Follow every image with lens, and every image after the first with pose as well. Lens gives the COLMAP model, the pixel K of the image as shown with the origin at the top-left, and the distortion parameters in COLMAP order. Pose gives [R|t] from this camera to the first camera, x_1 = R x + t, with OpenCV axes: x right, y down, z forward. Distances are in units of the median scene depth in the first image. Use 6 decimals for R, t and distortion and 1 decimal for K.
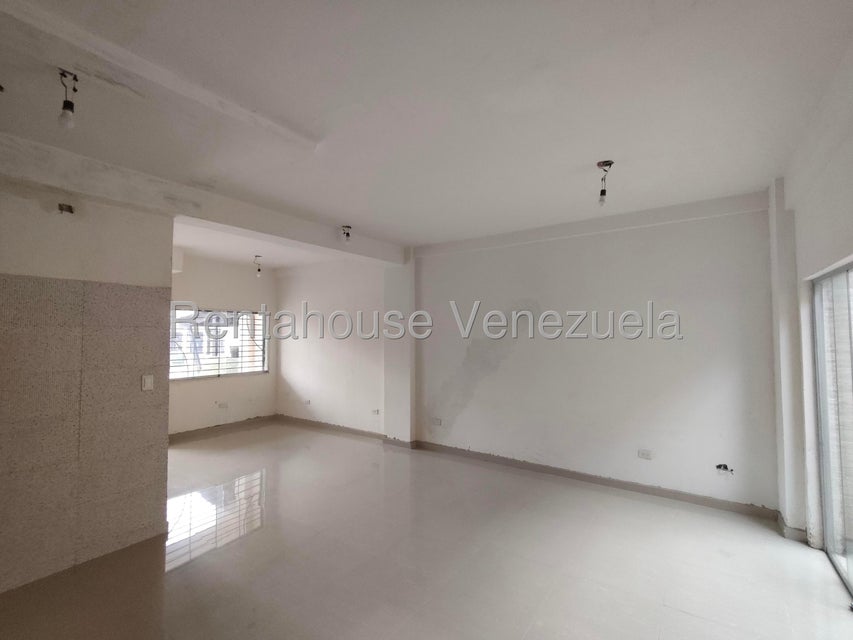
lens RADIAL K [[391.3, 0, 428.1], [0, 391.3, 321.4], [0, 0, 1]] dist [0.006085, -0.000023]
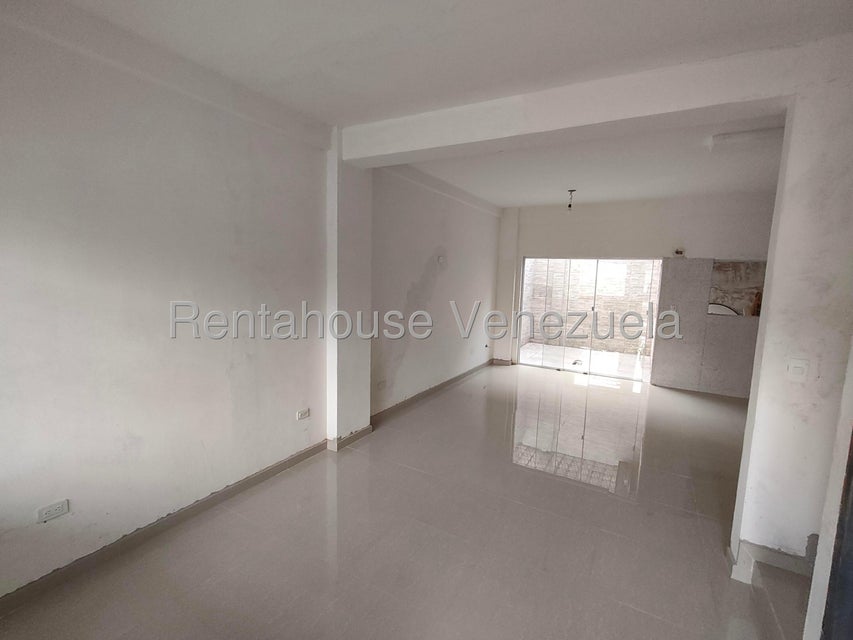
lens RADIAL K [[391.3, 0, 428.1], [0, 391.3, 321.4], [0, 0, 1]] dist [0.006085, -0.000023]
pose [[-0.084327, -0.124132, 0.988676, -0.682417], [-0.065051, 0.990779, 0.118847, 0.020365], [-0.994312, -0.054292, -0.091624, 0.875055]]
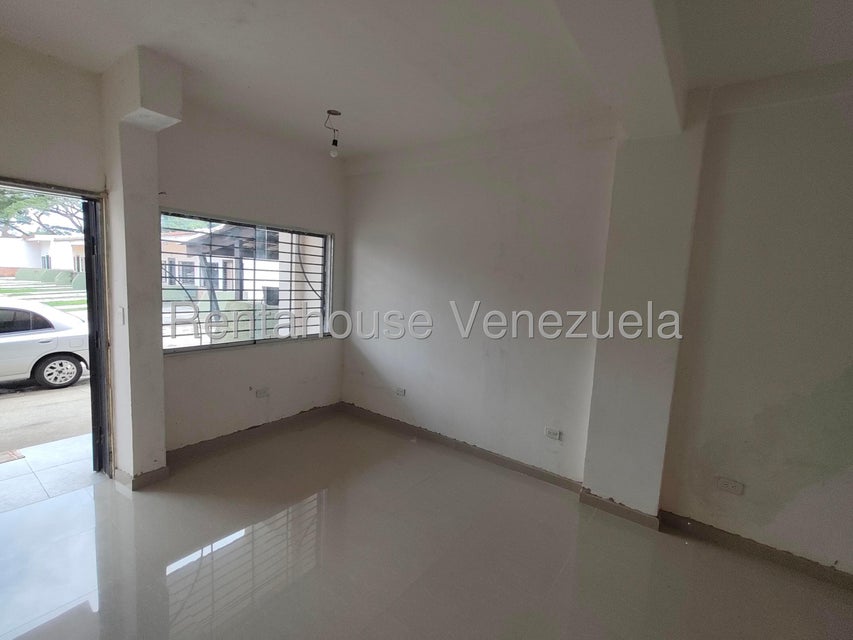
lens RADIAL K [[393.7, 0, 426.5], [0, 393.7, 320.0], [0, 0, 1]] dist [0.002551, -0.000269]
pose [[0.998026, 0.056006, -0.028427, -0.296416], [-0.051244, 0.987804, 0.147027, 0.010927], [0.036314, -0.145280, 0.988724, 0.492129]]
